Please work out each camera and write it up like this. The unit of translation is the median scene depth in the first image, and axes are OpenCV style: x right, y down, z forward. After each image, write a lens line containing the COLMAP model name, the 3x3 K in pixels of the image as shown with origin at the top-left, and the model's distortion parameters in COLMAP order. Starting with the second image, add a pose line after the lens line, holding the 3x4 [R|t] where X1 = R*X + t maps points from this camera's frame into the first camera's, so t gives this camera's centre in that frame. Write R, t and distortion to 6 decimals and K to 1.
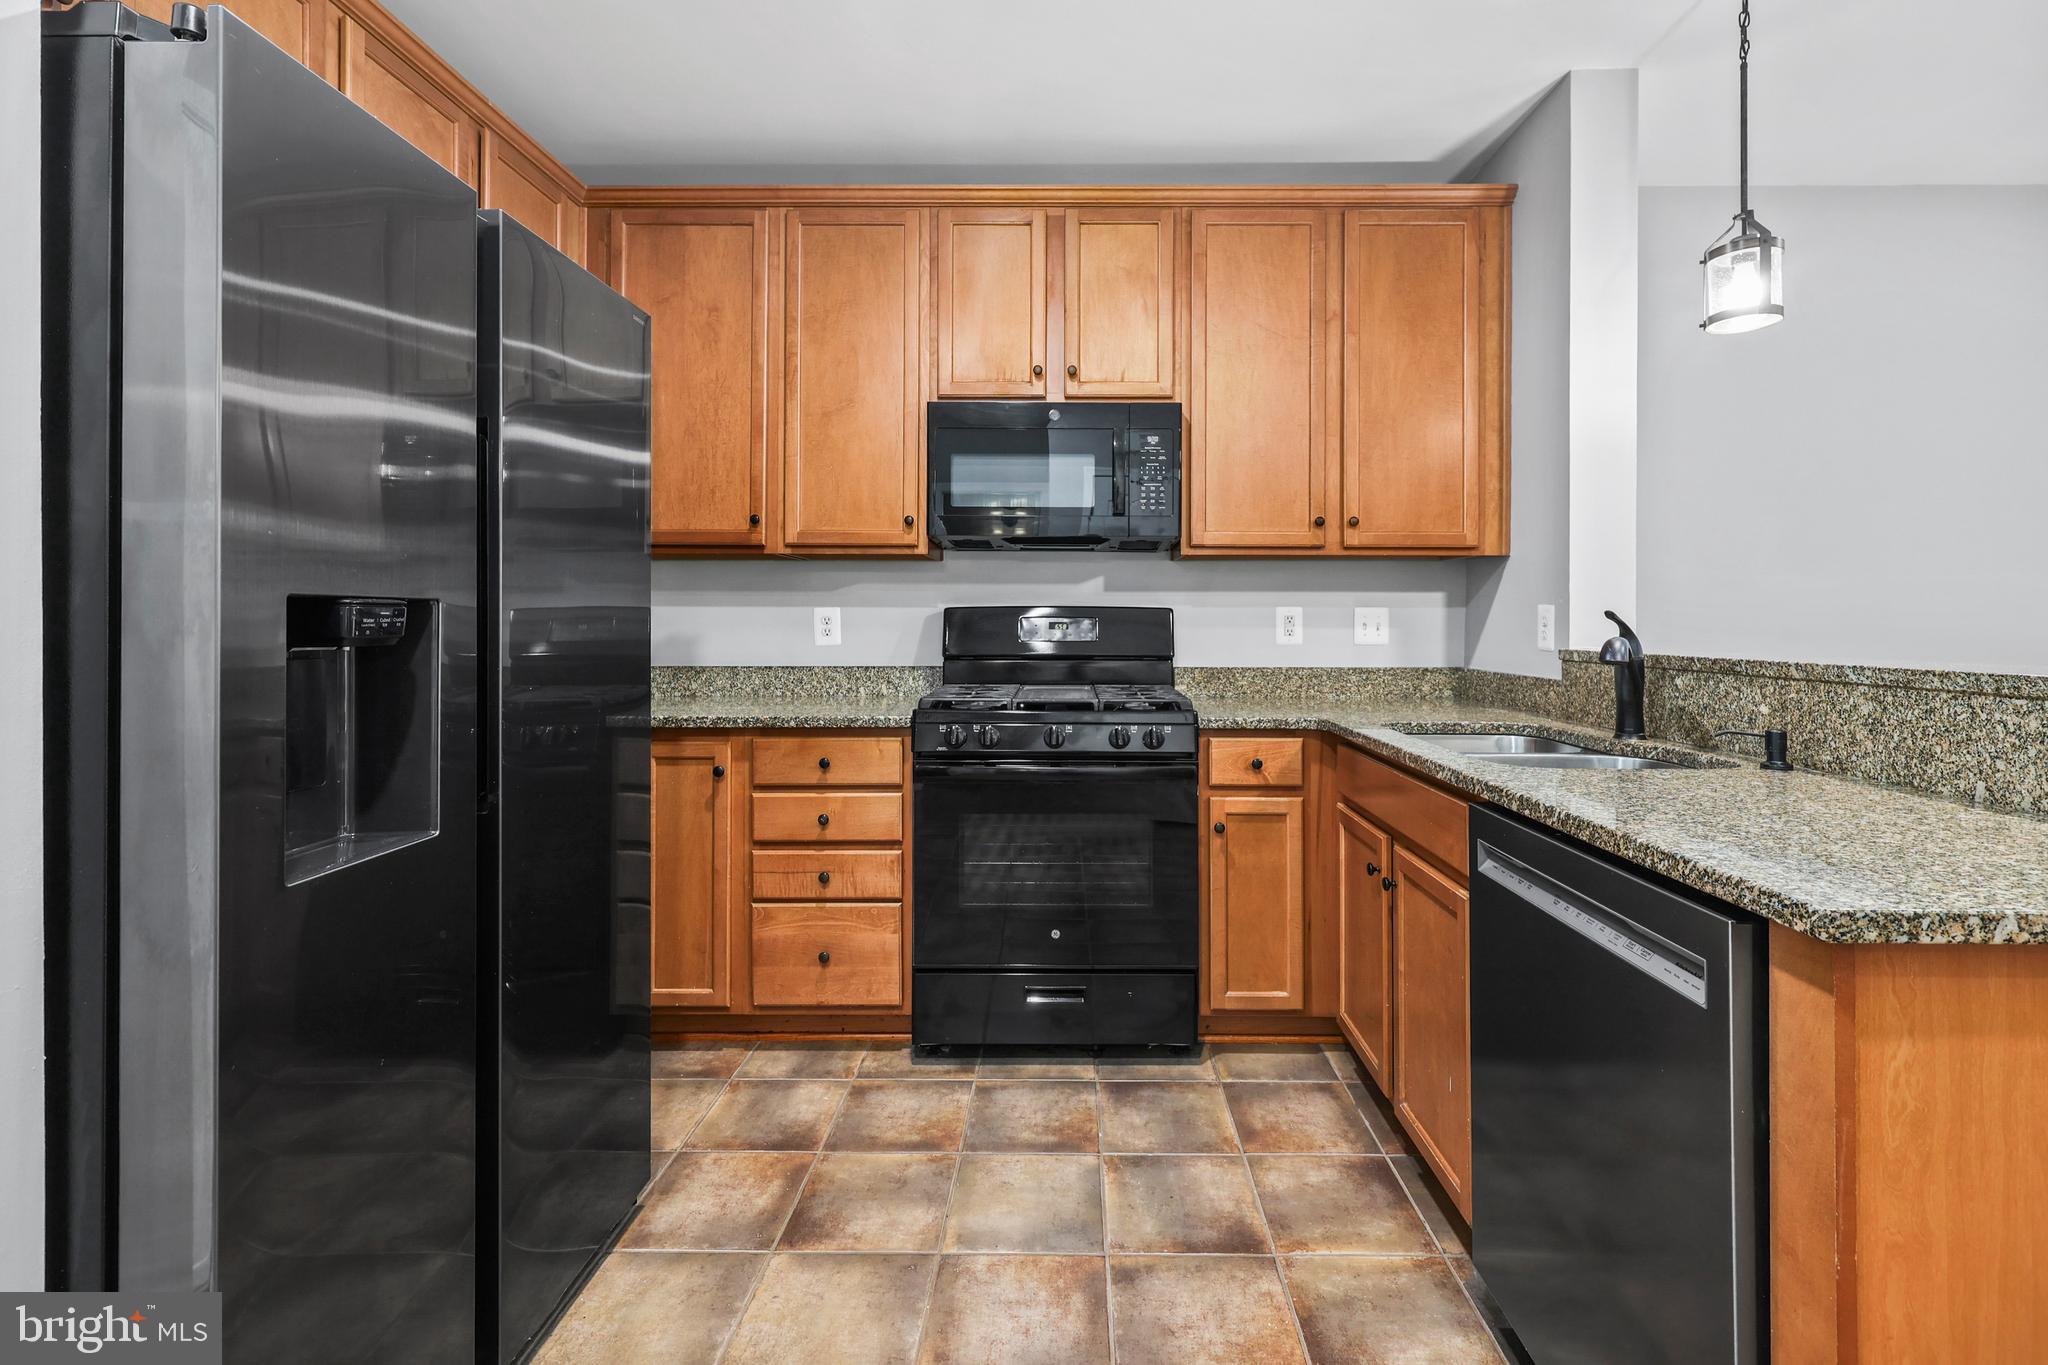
lens RADIAL K [[901.4, 0, 1034.3], [0, 901.4, 621.2], [0, 0, 1]] dist [0.002349, 0.000173]
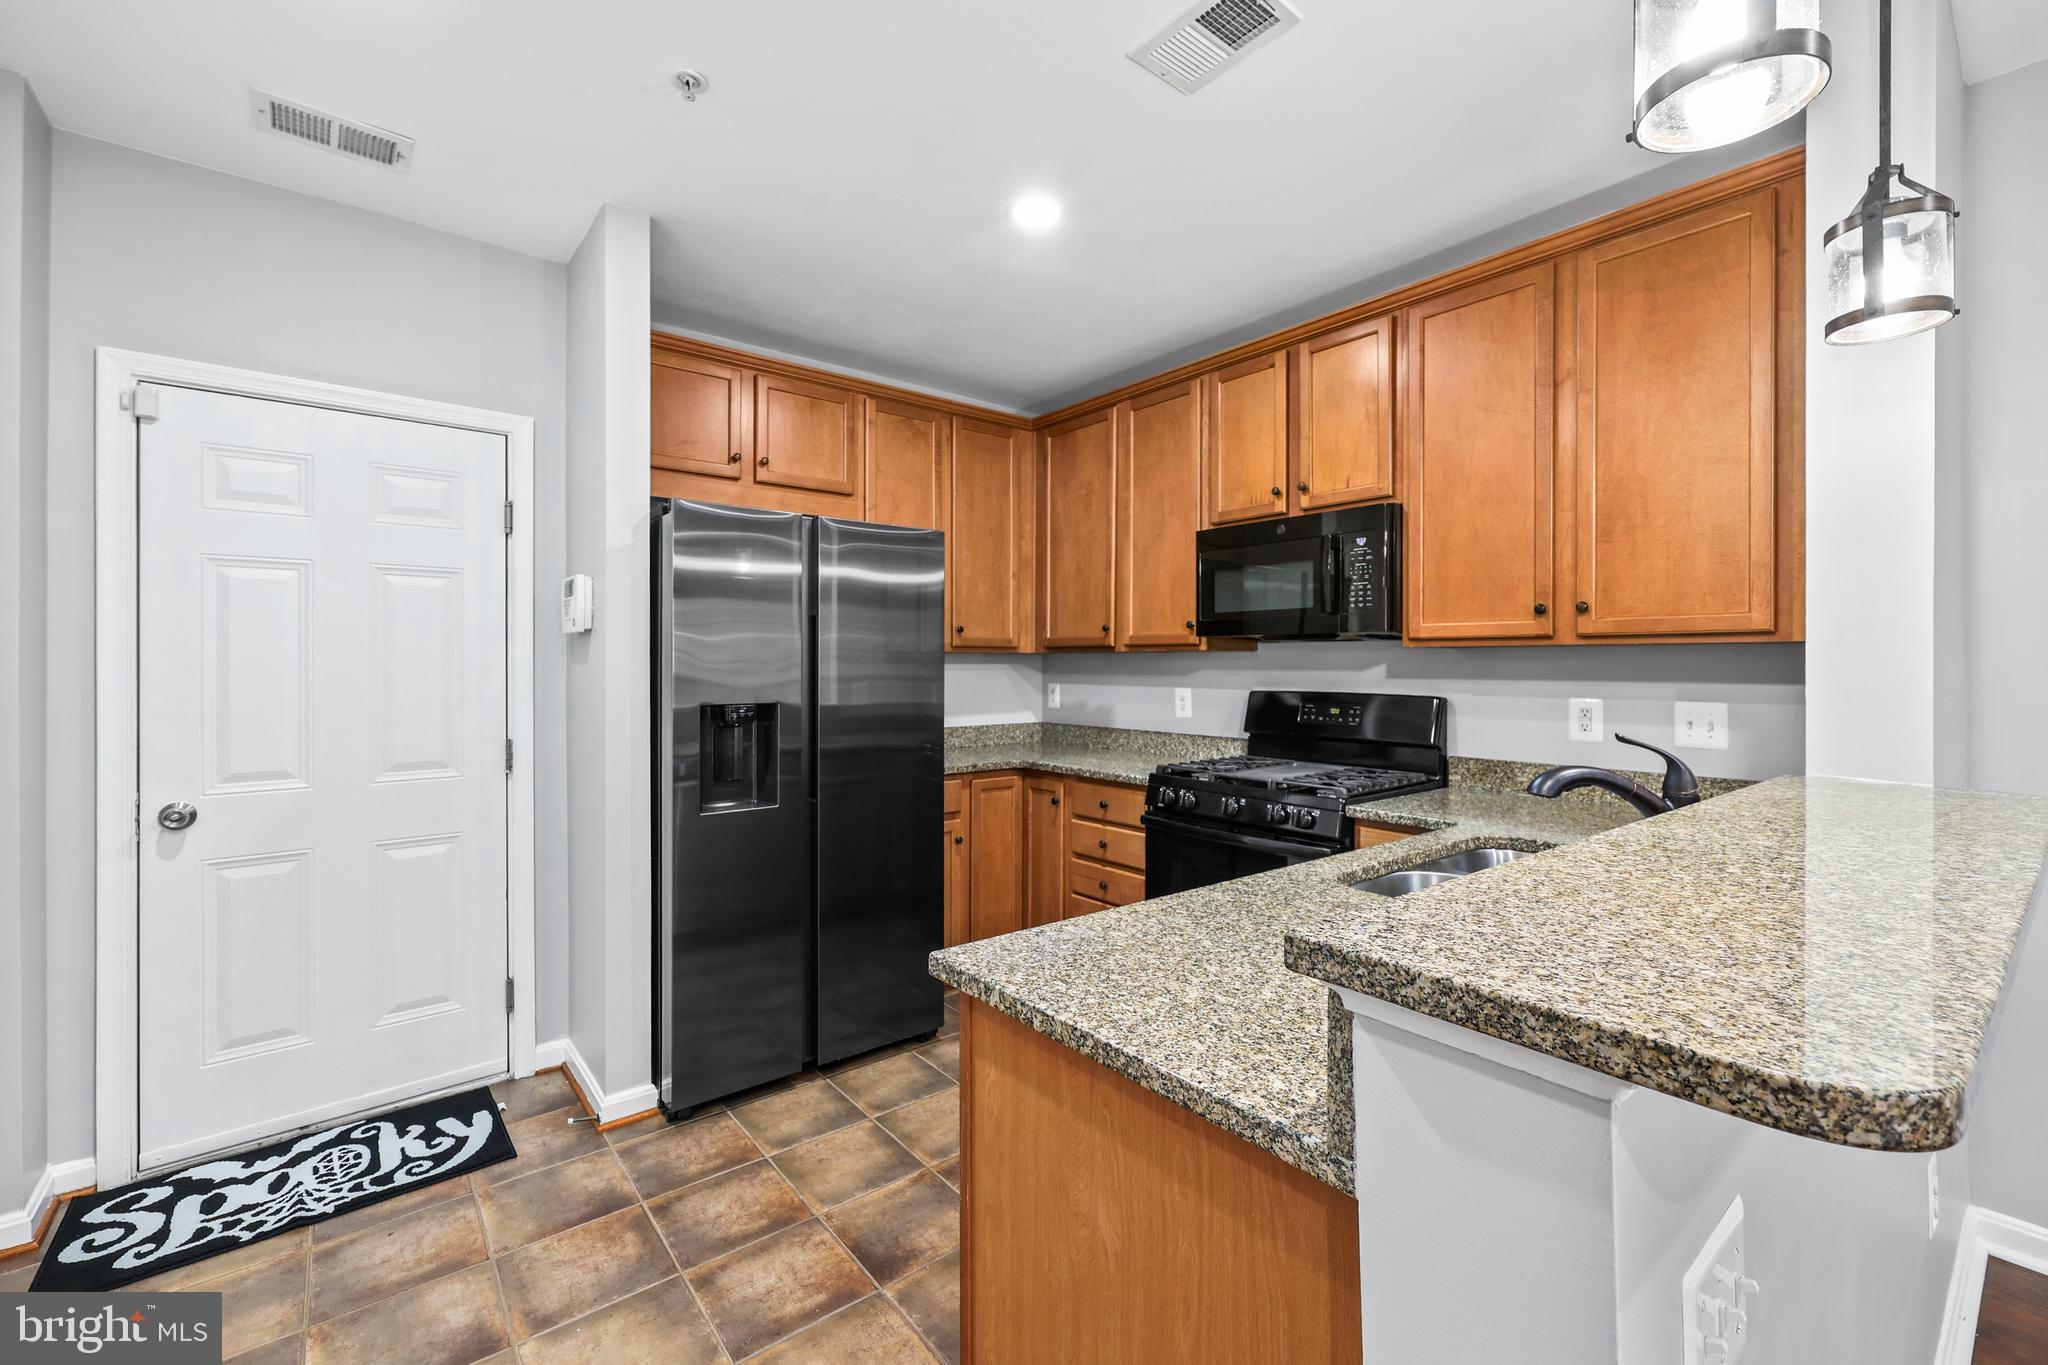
lens RADIAL K [[857.6, 0, 1044.1], [0, 857.6, 671.4], [0, 0, 1]] dist [0.002905, -0.000049]
pose [[0.638959, 0.005414, -0.769222, 0.659783], [0.001225, 0.999967, 0.008056, -0.055362], [0.769240, -0.006089, 0.638931, 0.063152]]
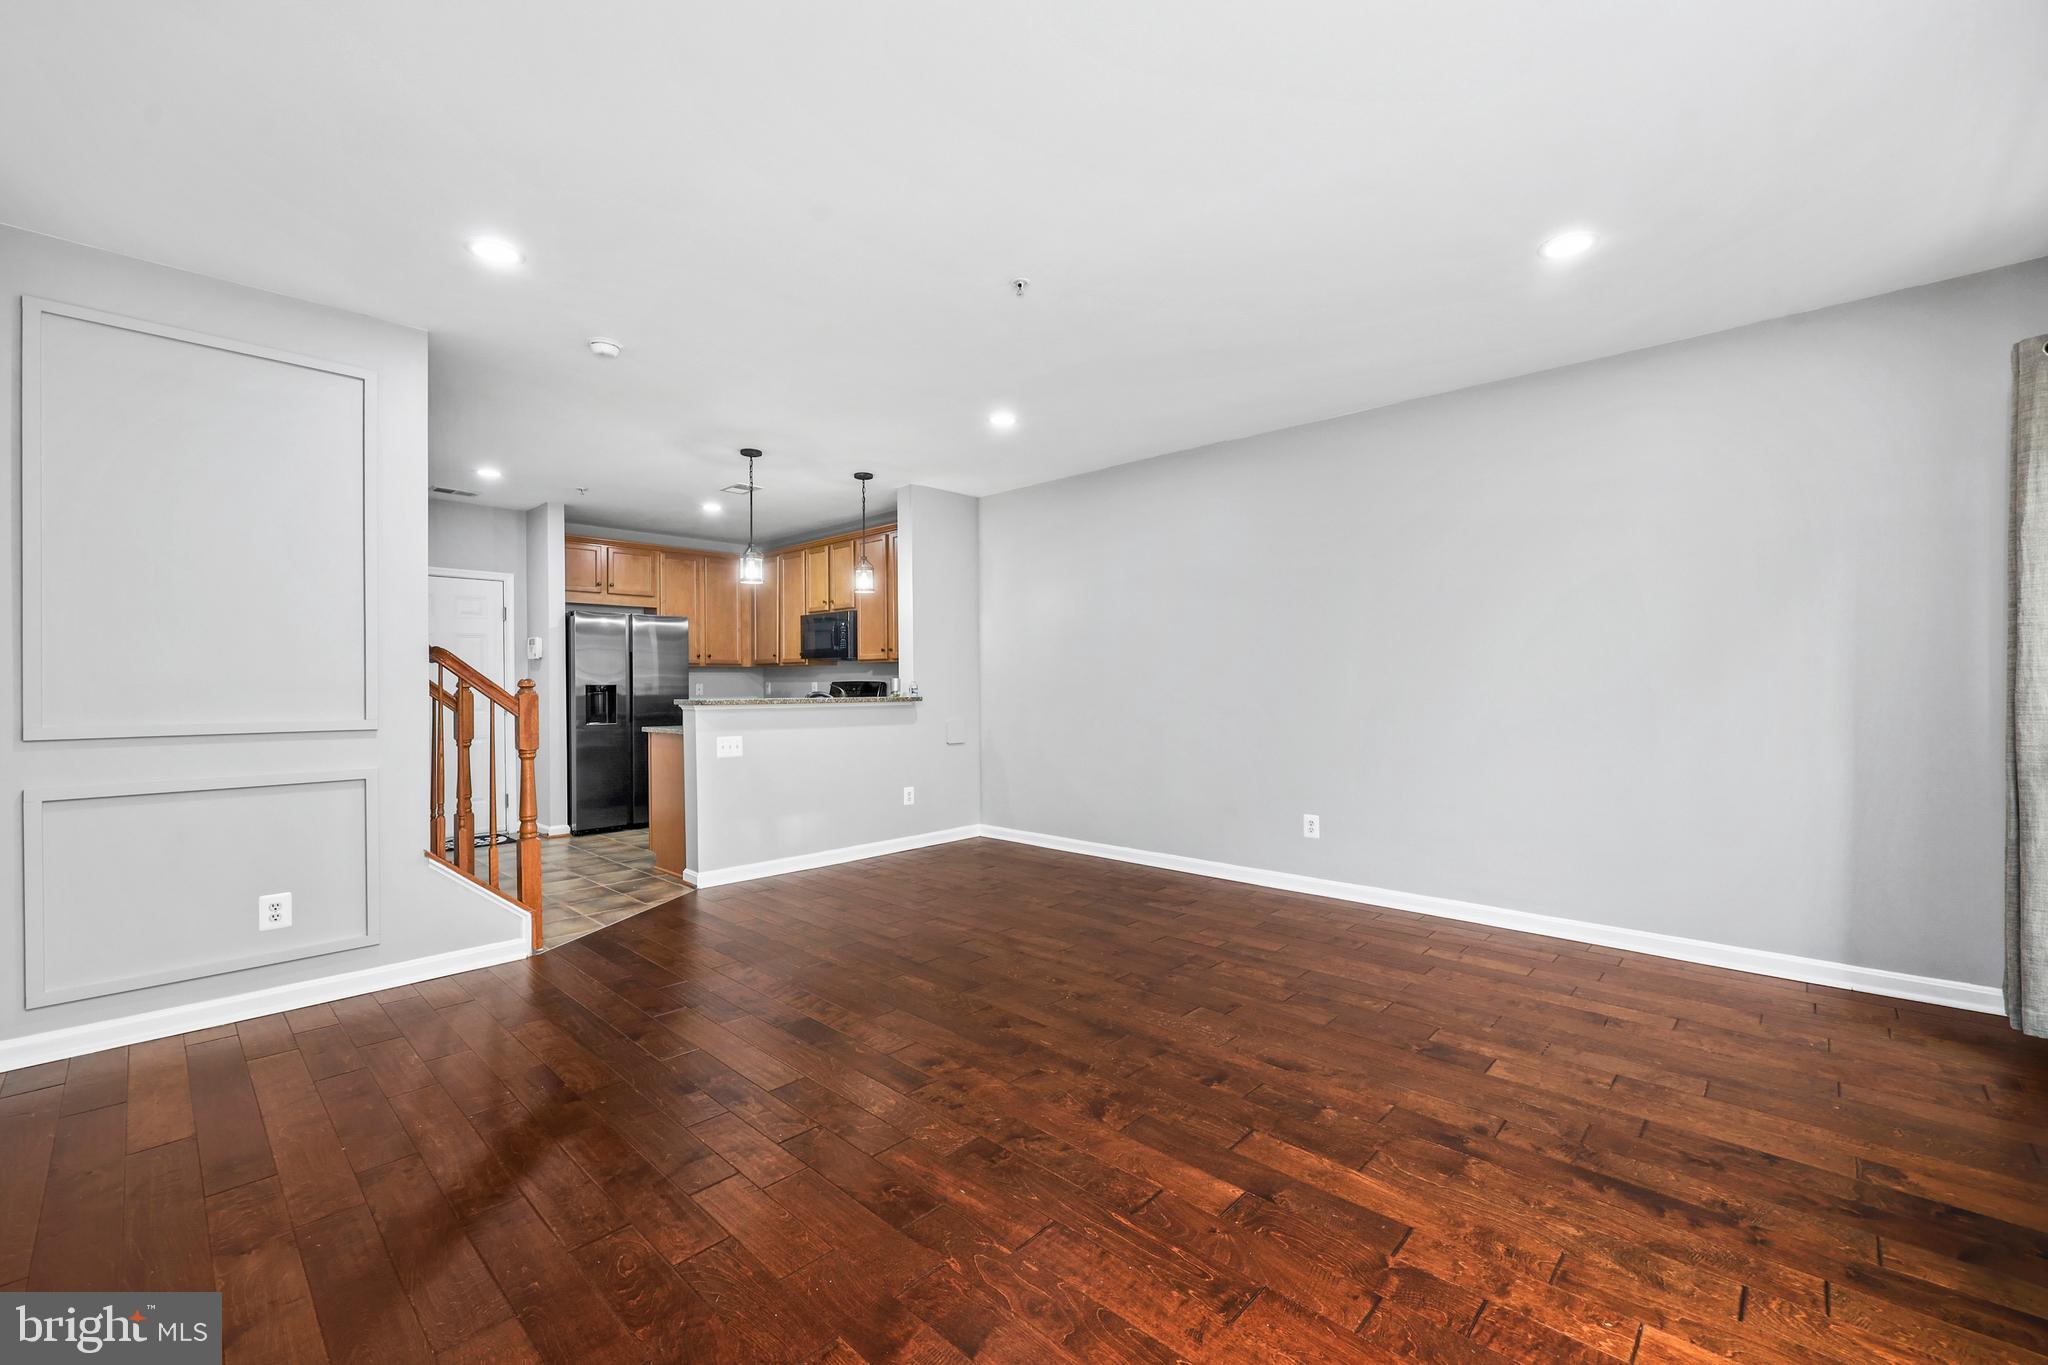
lens RADIAL K [[857.6, 0, 1047.6], [0, 857.6, 685.6], [0, 0, 1]] dist [0.002905, -0.000049]
pose [[0.738214, -0.003943, -0.674555, 2.421954], [0.009167, 0.999949, 0.004188, -0.009644], [0.674504, -0.009276, 0.738213, -0.580084]]
